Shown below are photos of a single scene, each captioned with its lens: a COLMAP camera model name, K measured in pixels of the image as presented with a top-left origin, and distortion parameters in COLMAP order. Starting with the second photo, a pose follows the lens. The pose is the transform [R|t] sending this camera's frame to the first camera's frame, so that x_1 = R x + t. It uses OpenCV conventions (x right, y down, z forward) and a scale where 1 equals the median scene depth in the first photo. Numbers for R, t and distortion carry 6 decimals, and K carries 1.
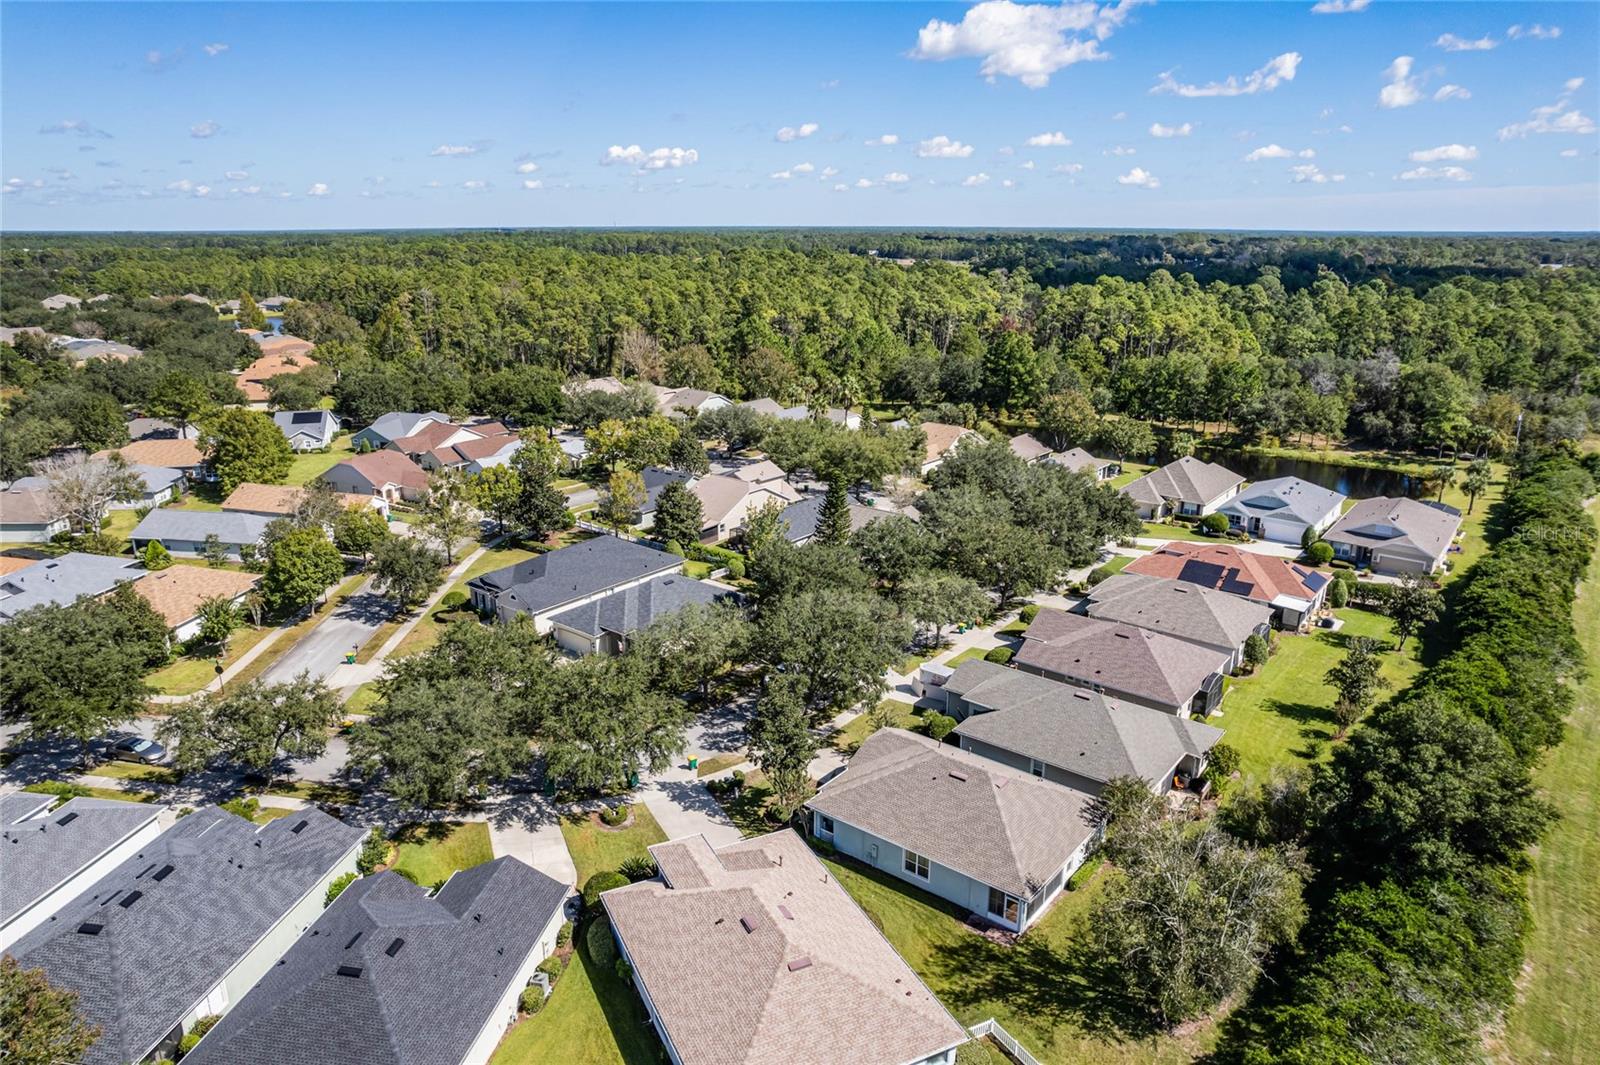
lens RADIAL K [[1019.4, 0, 800.0], [0, 1019.4, 532.5], [0, 0, 1]] dist [-0.003586, -0.000997]
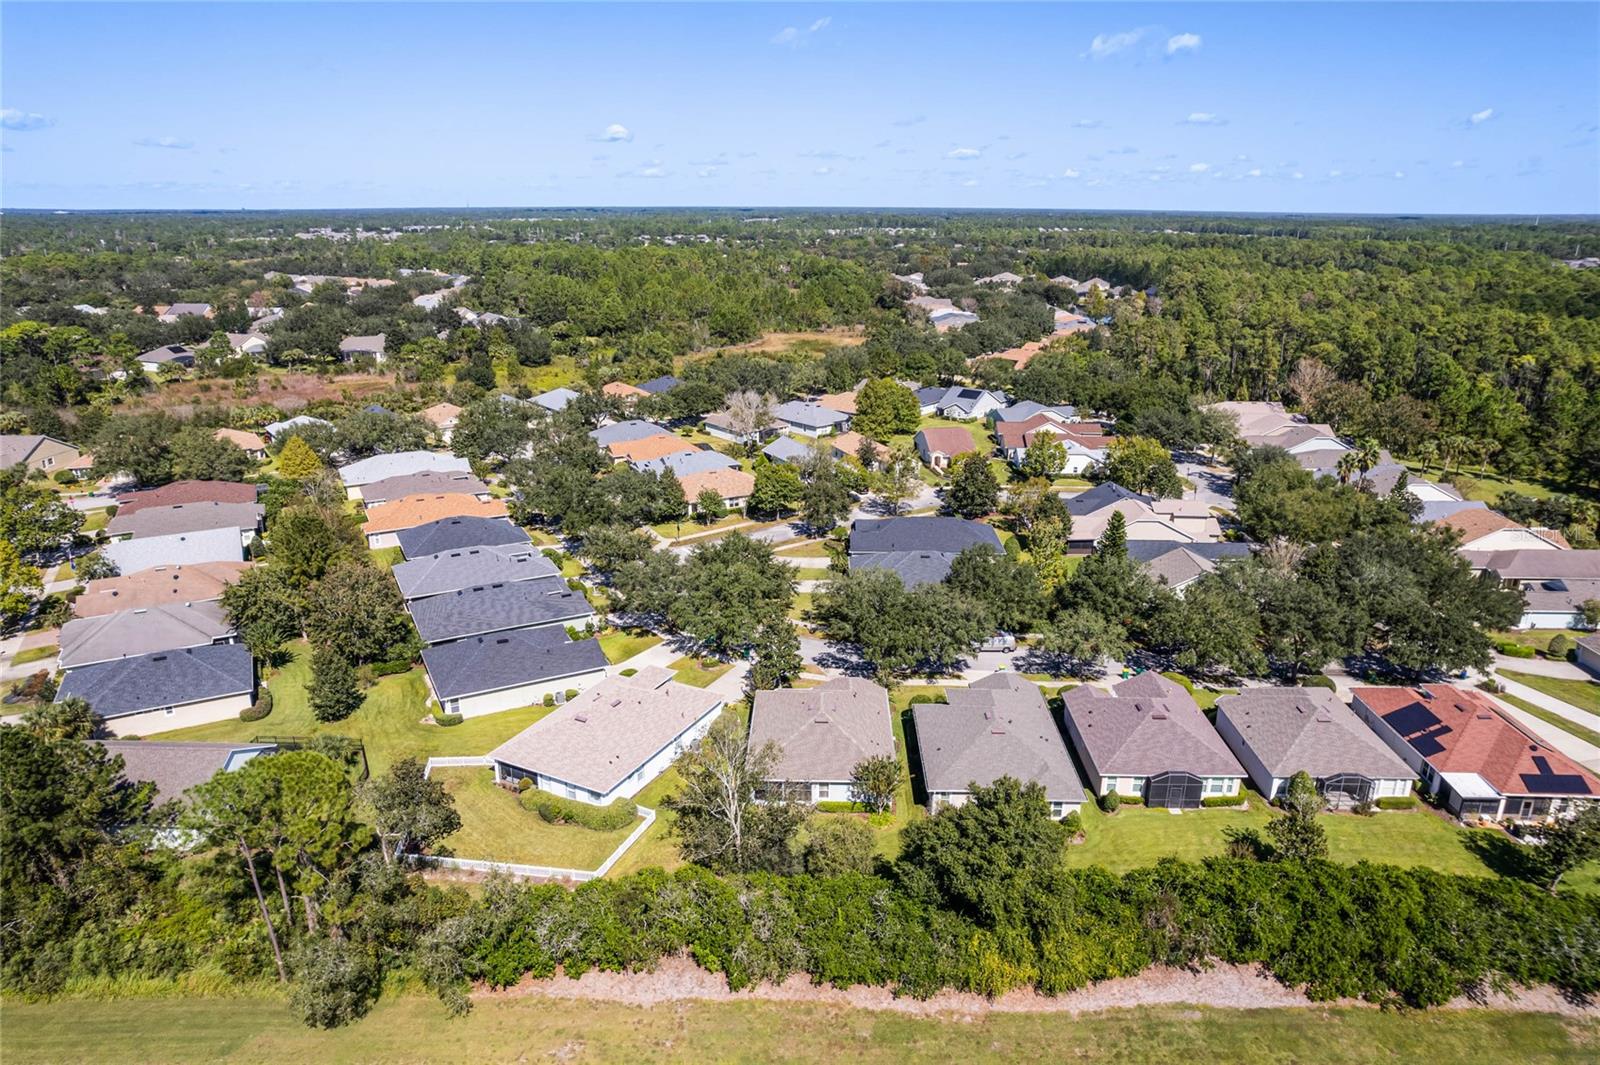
lens RADIAL K [[1019.4, 0, 800.0], [0, 1019.4, 532.5], [0, 0, 1]] dist [-0.003586, -0.000997]
pose [[0.626035, 0.251875, -0.737997, 0.789301], [-0.239893, 0.962709, 0.125069, -0.116164], [0.741978, 0.098743, 0.663112, 0.022203]]
